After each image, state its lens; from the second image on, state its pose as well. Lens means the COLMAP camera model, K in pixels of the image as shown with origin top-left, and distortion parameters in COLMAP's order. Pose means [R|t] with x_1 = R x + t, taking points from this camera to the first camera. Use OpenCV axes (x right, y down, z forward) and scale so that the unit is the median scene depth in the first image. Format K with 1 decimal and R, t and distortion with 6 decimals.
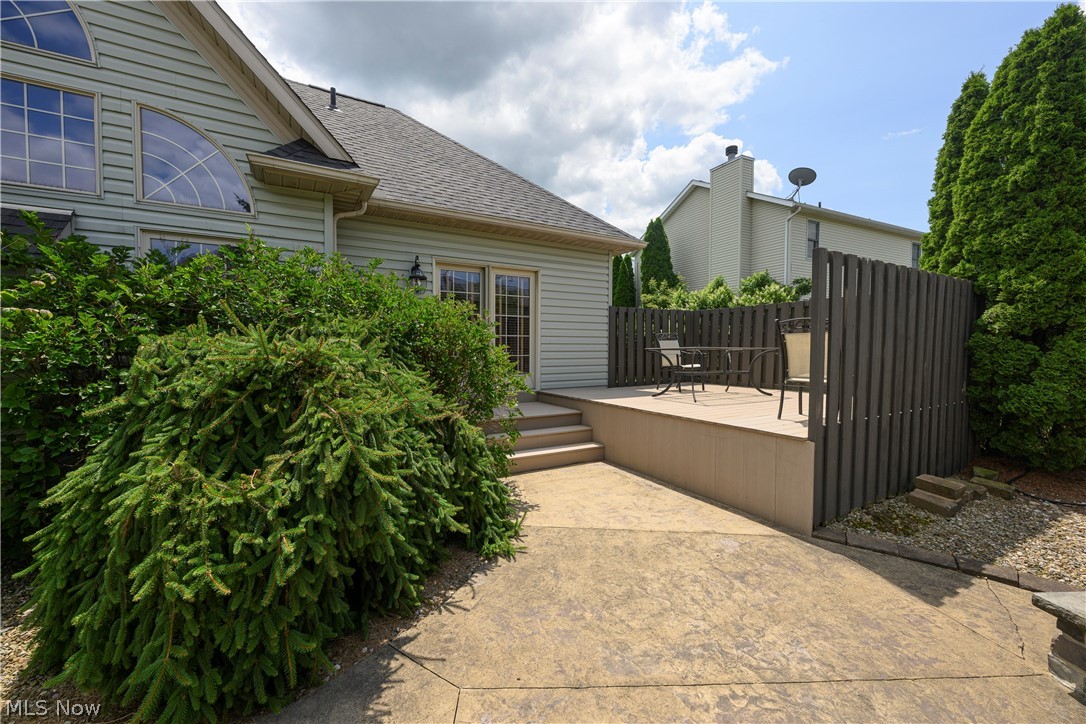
lens RADIAL K [[425.0, 0, 531.8], [0, 425.0, 362.5], [0, 0, 1]] dist [-0.000249, -0.000099]
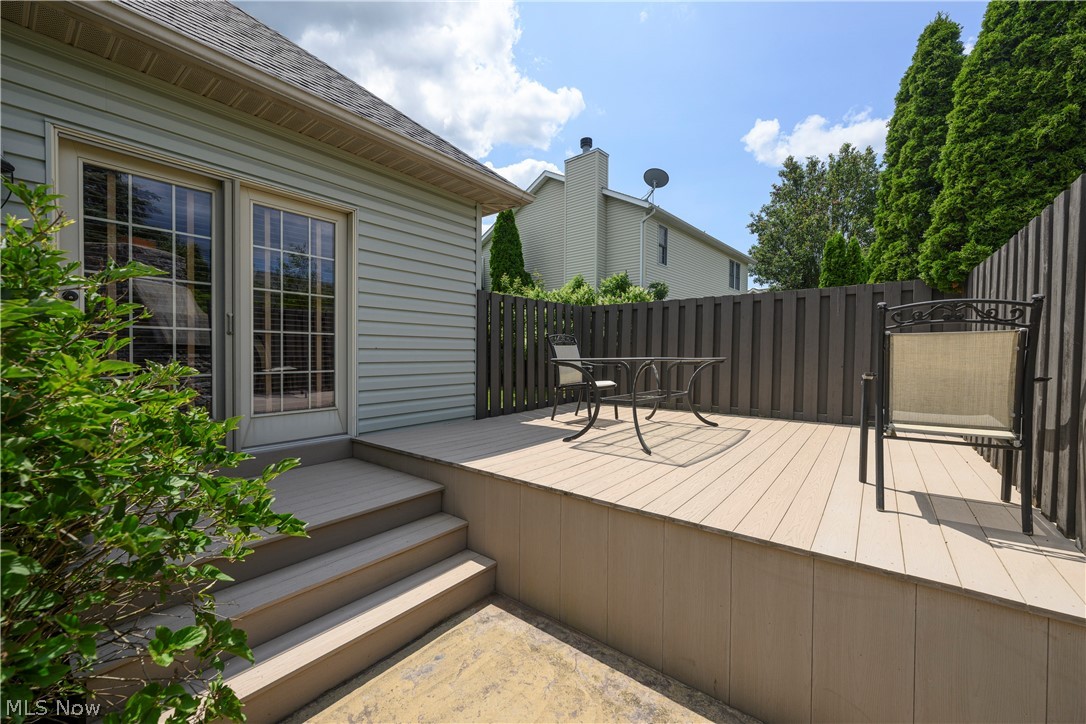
lens RADIAL K [[425.0, 0, 539.6], [0, 425.0, 359.9], [0, 0, 1]] dist [-0.000249, -0.000099]
pose [[0.920871, -0.002405, 0.389860, 0.020800], [0.009208, 0.999836, -0.015583, -0.017739], [-0.389759, 0.017940, 0.920742, 0.375841]]
